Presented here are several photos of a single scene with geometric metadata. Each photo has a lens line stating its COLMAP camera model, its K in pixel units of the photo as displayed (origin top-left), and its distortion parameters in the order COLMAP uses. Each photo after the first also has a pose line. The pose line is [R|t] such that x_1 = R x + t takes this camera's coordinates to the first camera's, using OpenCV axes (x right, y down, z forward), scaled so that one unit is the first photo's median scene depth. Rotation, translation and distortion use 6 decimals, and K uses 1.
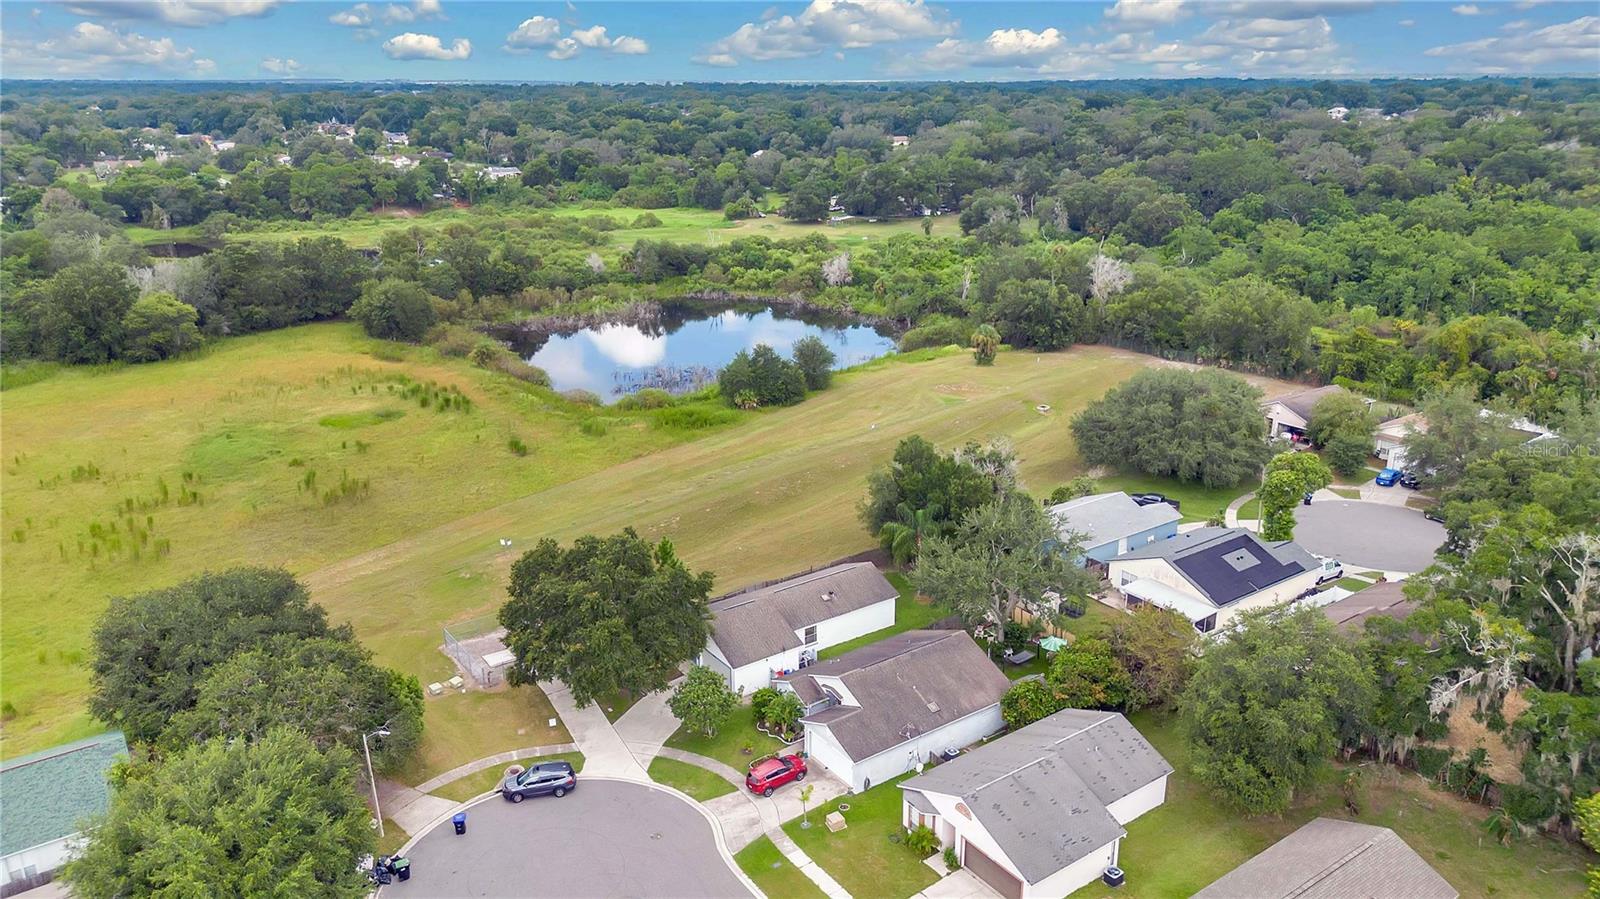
lens RADIAL K [[1111.5, 0, 792.2], [0, 1111.5, 449.6], [0, 0, 1]] dist [0.038269, -0.028070]
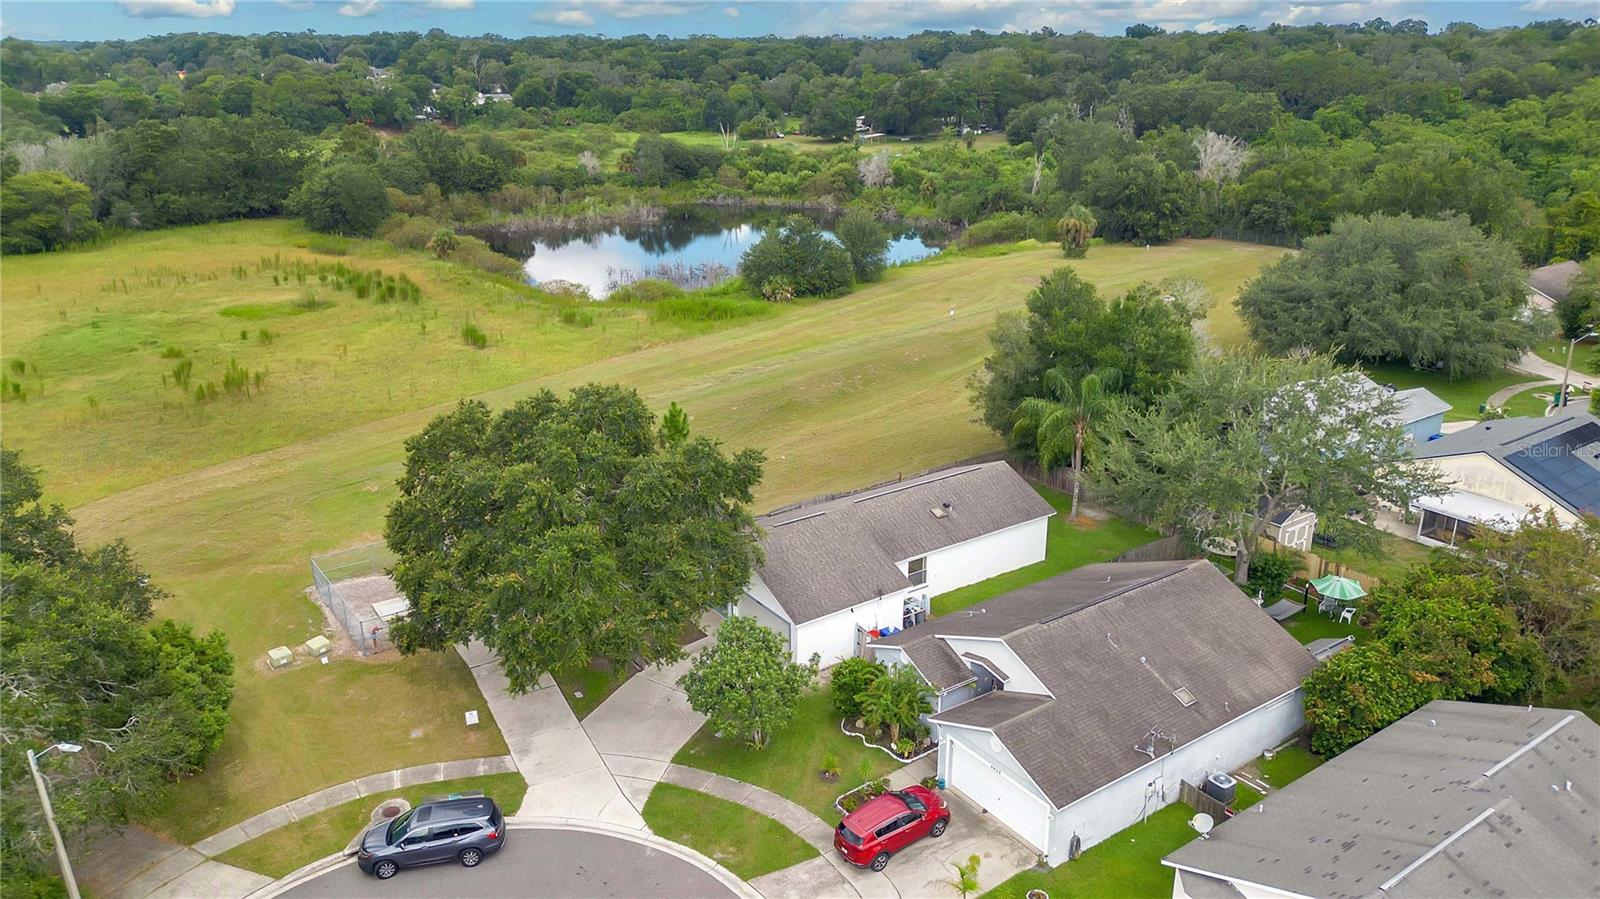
lens RADIAL K [[1111.5, 0, 796.8], [0, 1111.5, 452.7], [0, 0, 1]] dist [0.038269, -0.028070]
pose [[0.999985, 0.005516, -0.000161, -0.033863], [-0.005510, 0.999671, 0.025054, 0.061202], [0.000299, -0.025053, 0.999686, 0.280021]]
